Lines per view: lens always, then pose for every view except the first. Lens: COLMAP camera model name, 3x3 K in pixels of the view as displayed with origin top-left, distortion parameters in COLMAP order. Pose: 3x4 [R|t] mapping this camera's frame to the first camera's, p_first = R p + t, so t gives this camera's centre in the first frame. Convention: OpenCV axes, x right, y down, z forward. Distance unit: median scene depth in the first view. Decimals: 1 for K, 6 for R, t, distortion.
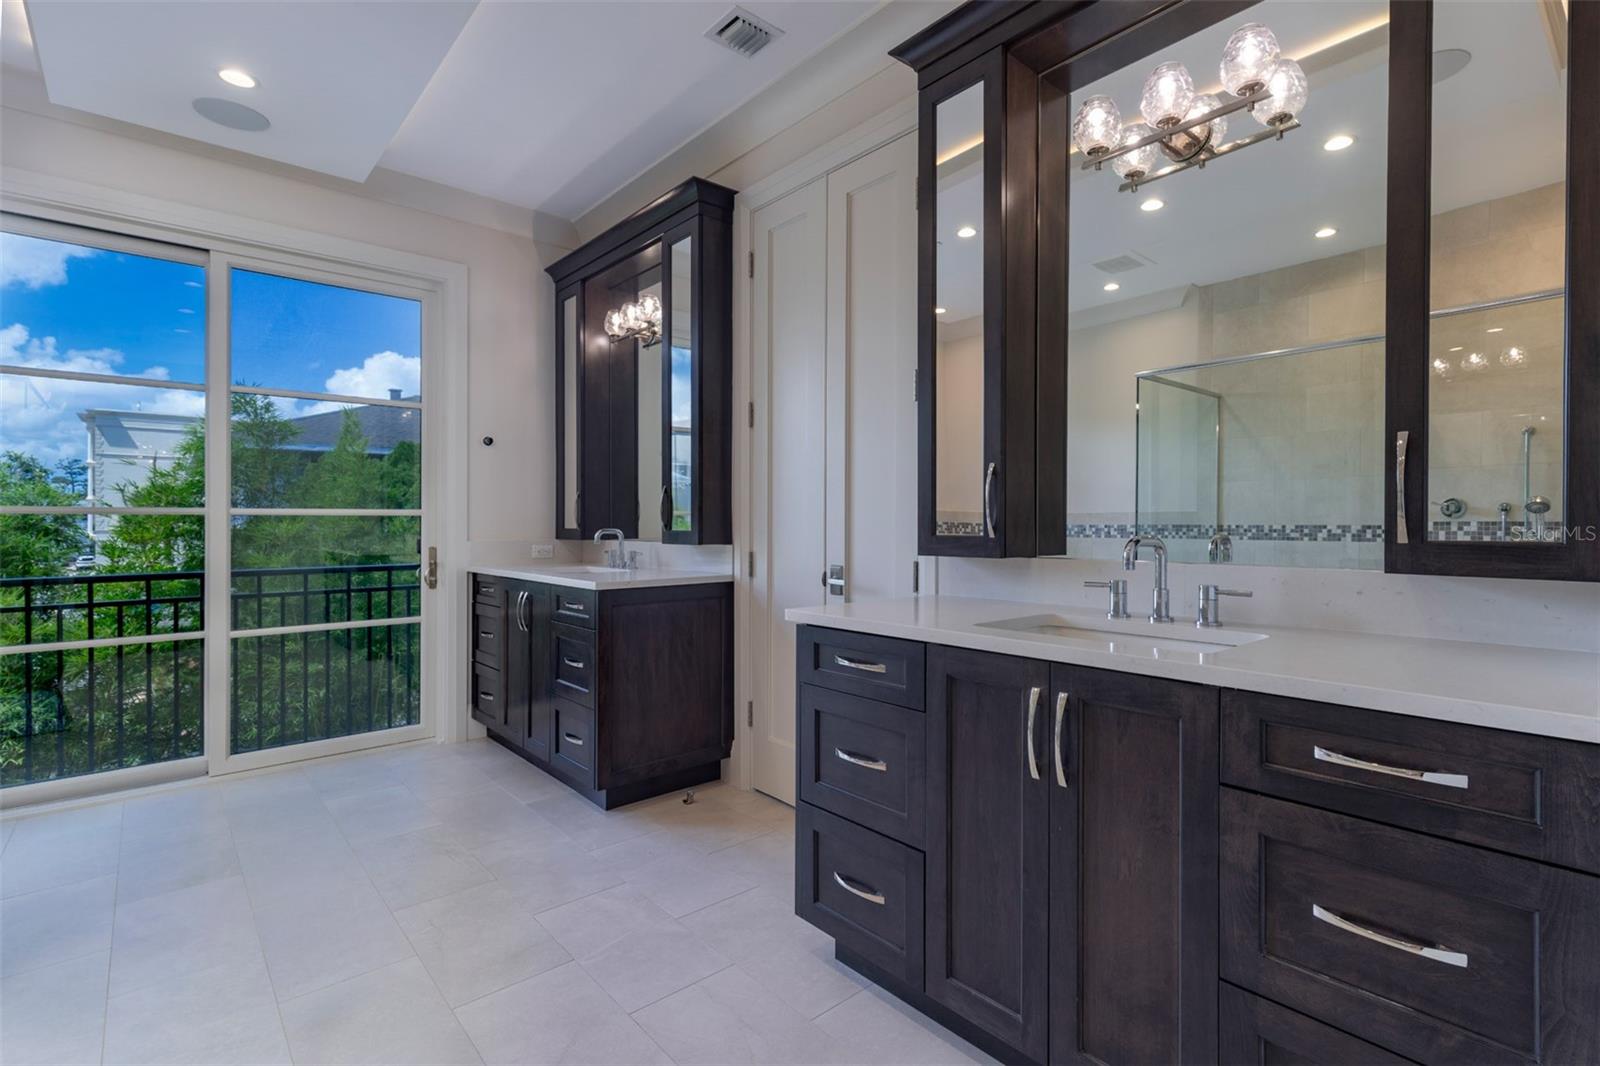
lens RADIAL K [[751.8, 0, 800.9], [0, 751.8, 519.4], [0, 0, 1]] dist [0.000225, 0.000040]
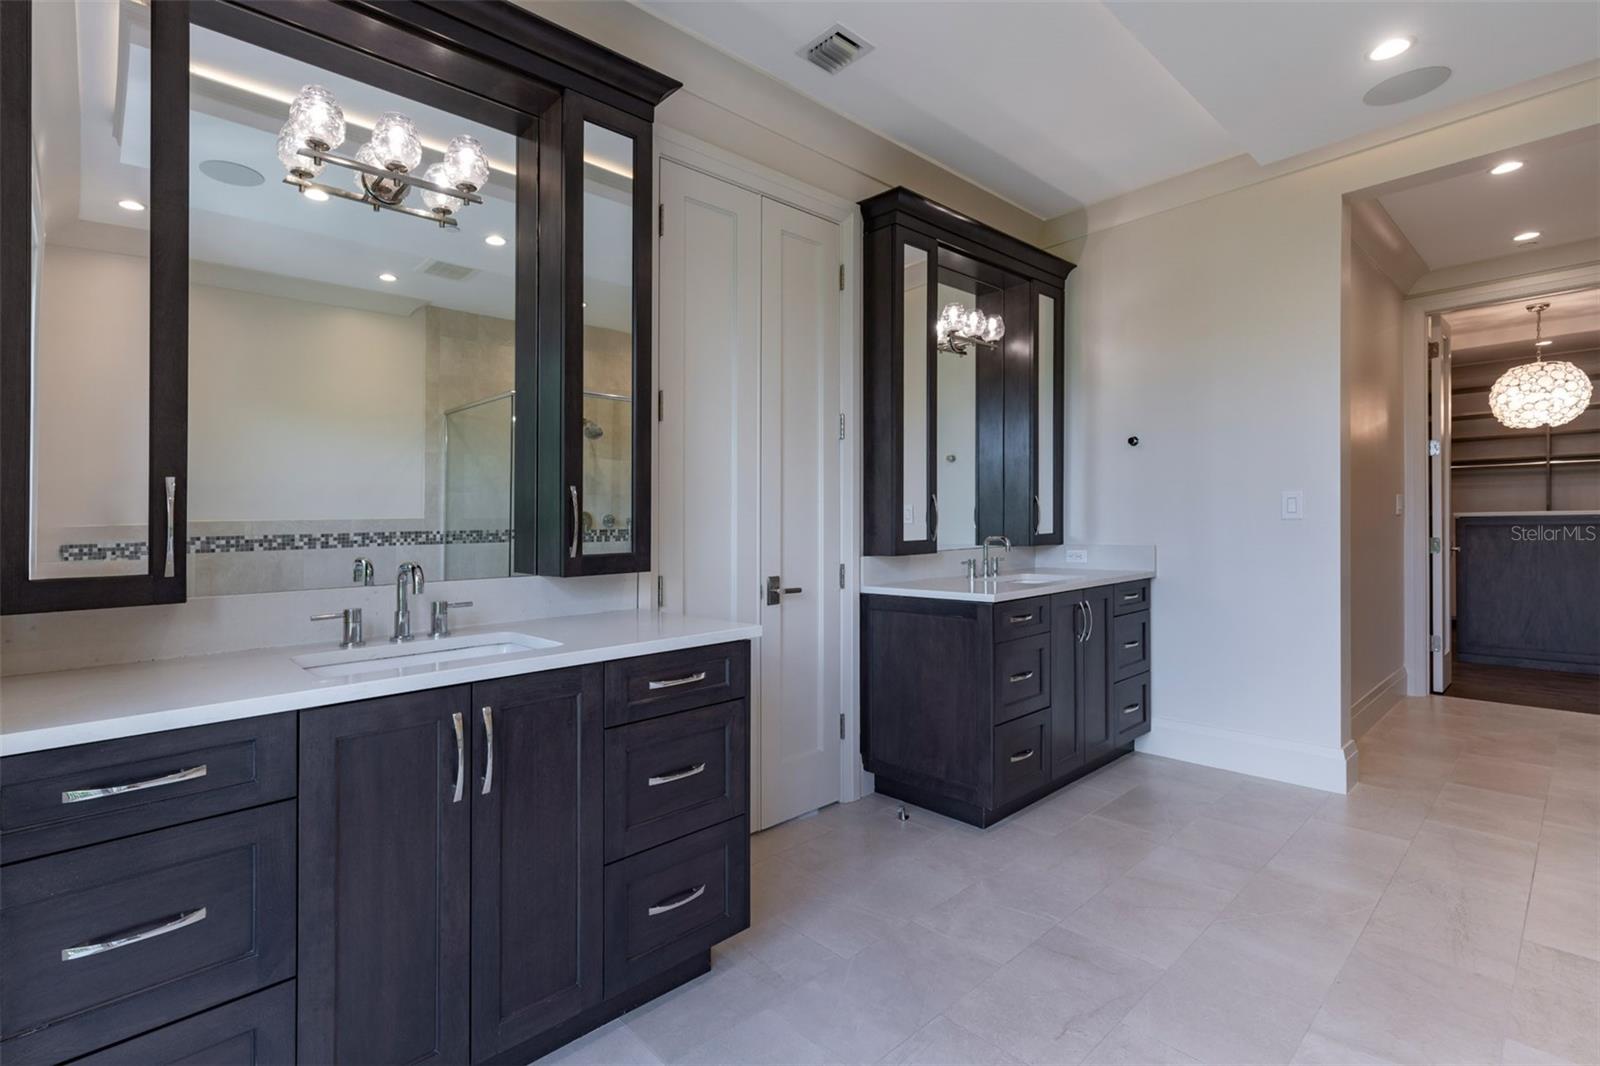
lens RADIAL K [[749.3, 0, 801.0], [0, 749.3, 523.2], [0, 0, 1]] dist [-0.047942, 0.000036]
pose [[-0.041425, -0.002482, 0.999139, -0.533044], [0.005598, 0.999981, 0.002716, -0.004349], [-0.999126, 0.005706, -0.041411, 0.532681]]
